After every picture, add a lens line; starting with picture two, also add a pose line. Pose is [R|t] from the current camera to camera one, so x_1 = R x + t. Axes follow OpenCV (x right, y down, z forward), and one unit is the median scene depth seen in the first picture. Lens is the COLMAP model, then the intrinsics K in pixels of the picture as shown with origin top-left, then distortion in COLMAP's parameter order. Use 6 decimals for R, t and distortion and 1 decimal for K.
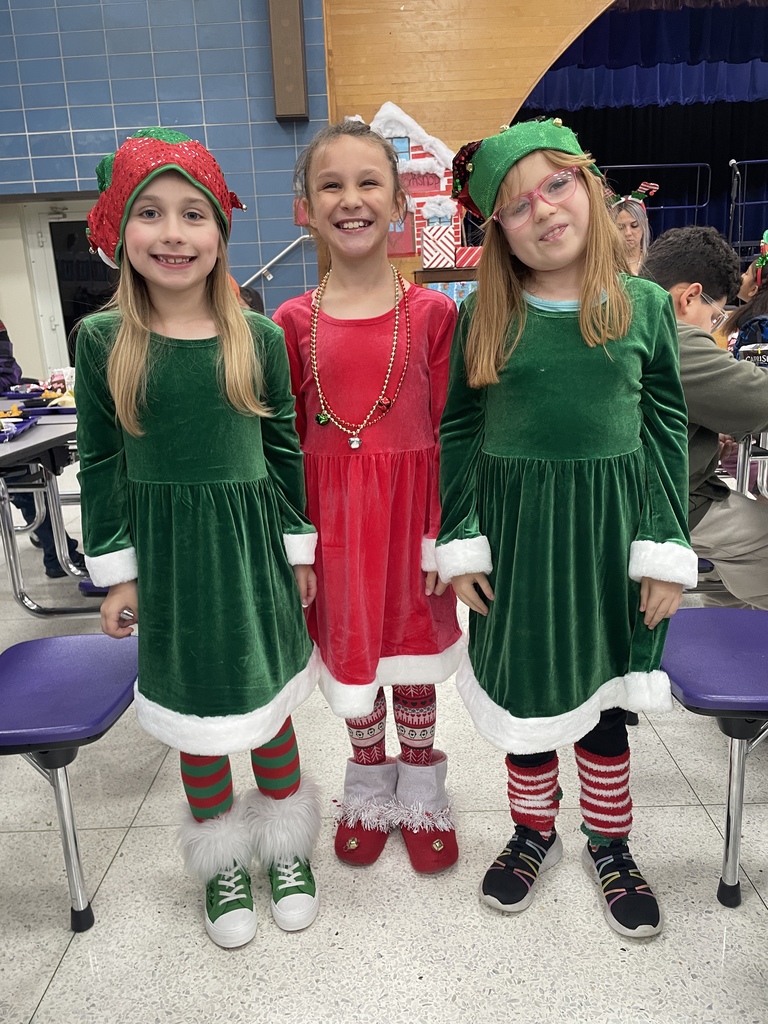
lens RADIAL K [[787.0, 0, 385.6], [0, 787.0, 508.0], [0, 0, 1]] dist [0.009979, 0.004068]
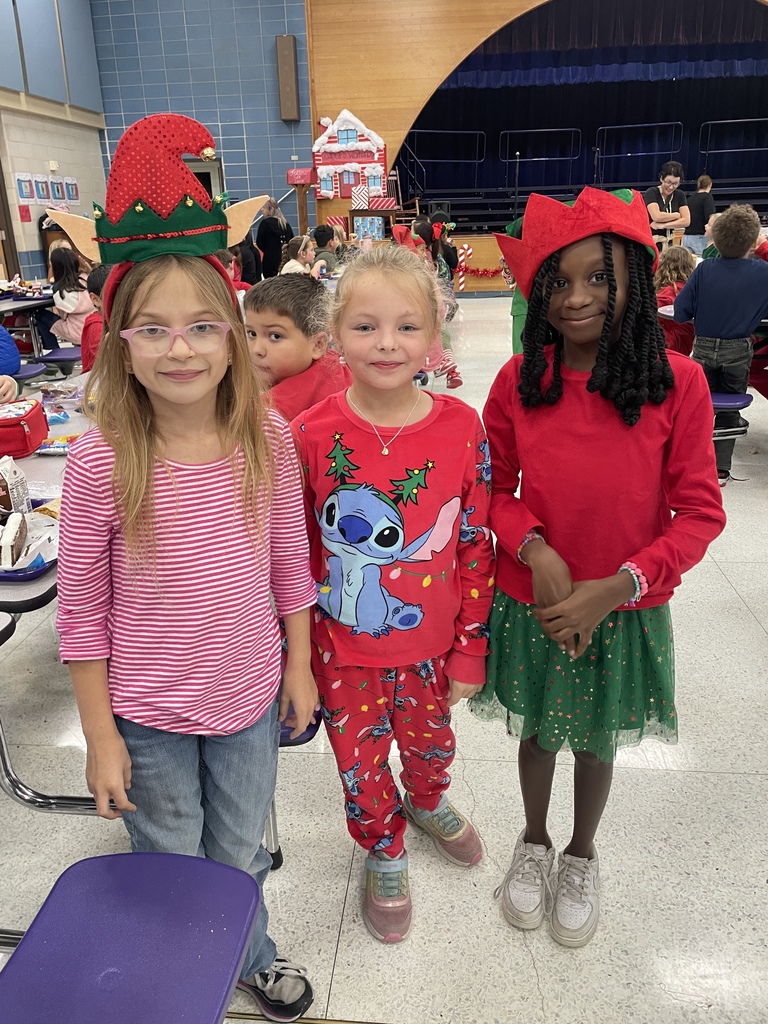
lens RADIAL K [[787.0, 0, 384.2], [0, 787.0, 514.5], [0, 0, 1]] dist [0.009979, 0.004068]
pose [[0.996648, 0.044881, -0.068399, 0.254874], [-0.036257, 0.991807, 0.122493, 0.174222], [0.073336, -0.119603, 0.990110, -0.874093]]
